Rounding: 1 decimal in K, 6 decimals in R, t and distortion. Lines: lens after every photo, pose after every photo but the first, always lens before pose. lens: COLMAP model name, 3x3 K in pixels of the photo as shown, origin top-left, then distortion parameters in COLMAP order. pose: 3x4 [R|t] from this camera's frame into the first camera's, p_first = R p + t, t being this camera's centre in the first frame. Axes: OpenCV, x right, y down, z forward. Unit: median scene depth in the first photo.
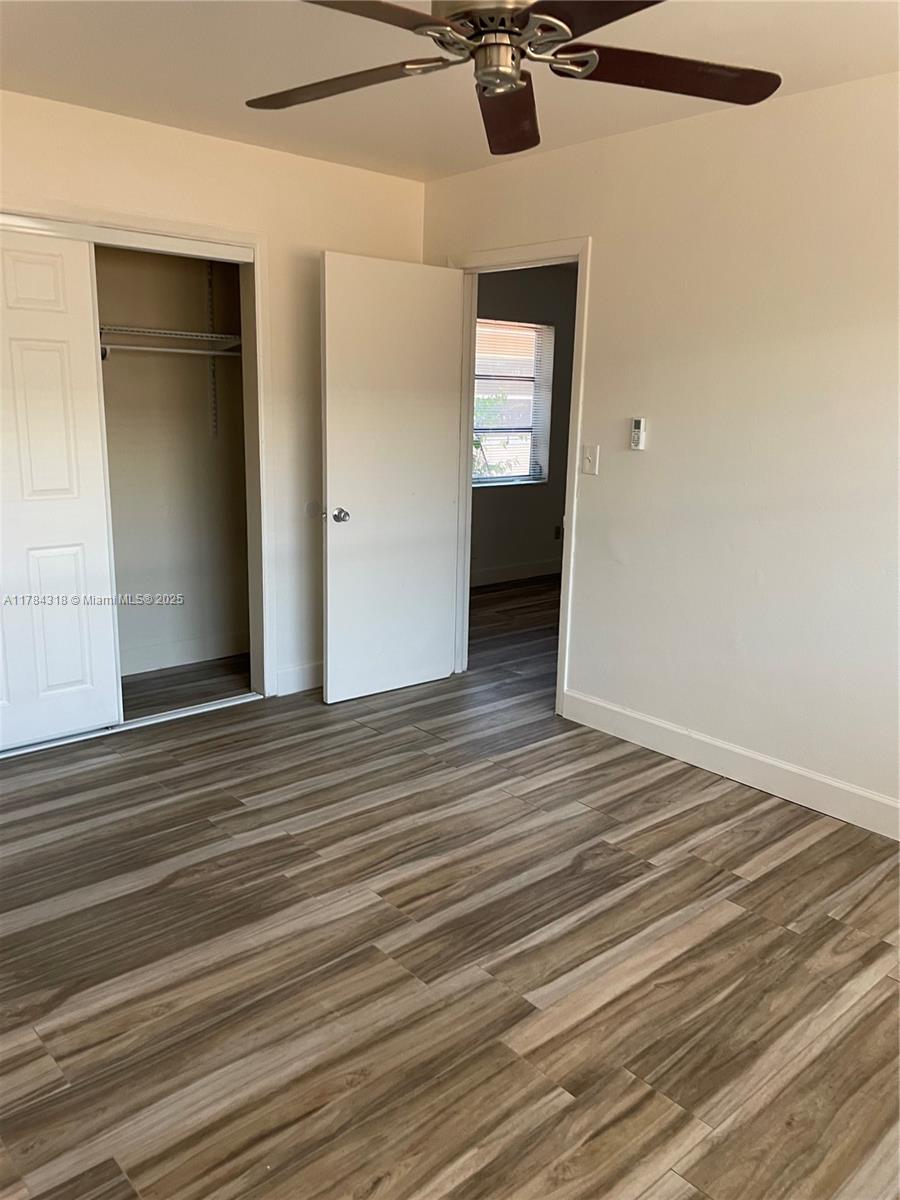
lens RADIAL K [[907.2, 0, 454.2], [0, 907.2, 596.6], [0, 0, 1]] dist [0.089303, -0.122810]
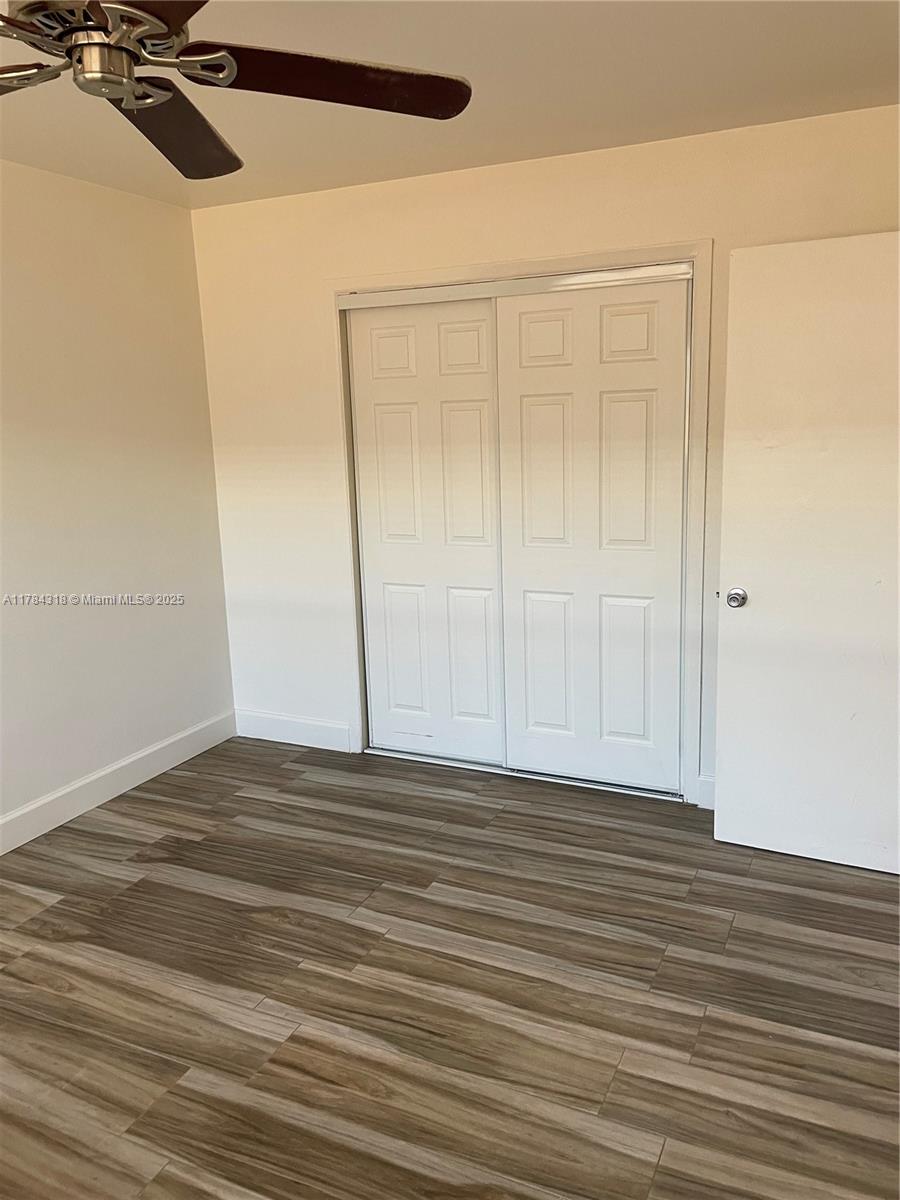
lens RADIAL K [[907.2, 0, 454.2], [0, 907.2, 596.6], [0, 0, 1]] dist [0.089303, -0.122810]
pose [[0.389195, 0.149897, -0.908877, 0.676942], [-0.160082, 0.982664, 0.093517, -0.180501], [0.907139, 0.109099, 0.406444, 0.713921]]
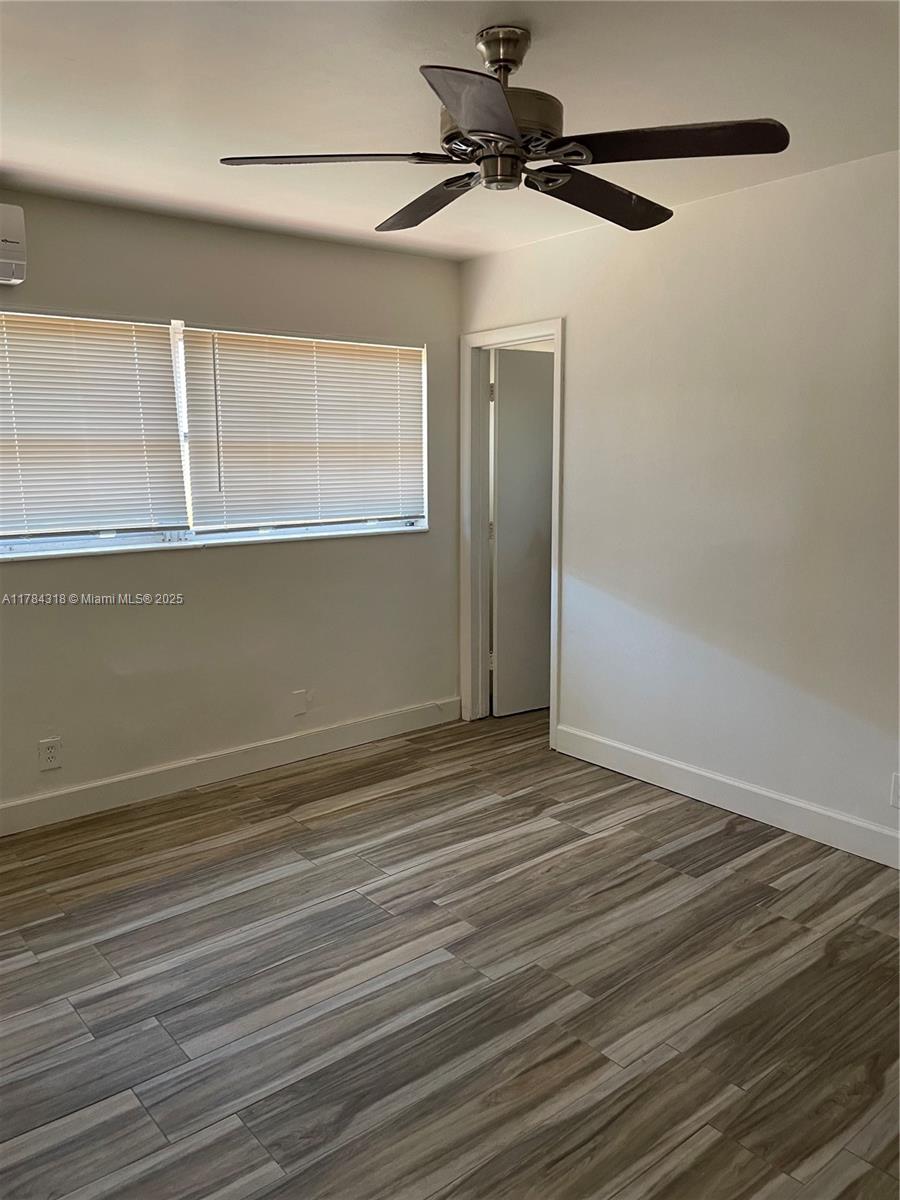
lens RADIAL K [[907.2, 0, 454.2], [0, 907.2, 596.6], [0, 0, 1]] dist [0.089303, -0.122810]
pose [[-0.999183, -0.023890, 0.032599, 0.038534], [-0.010047, 0.928105, 0.372183, -0.364371], [-0.039147, 0.371551, -0.927587, 1.568099]]
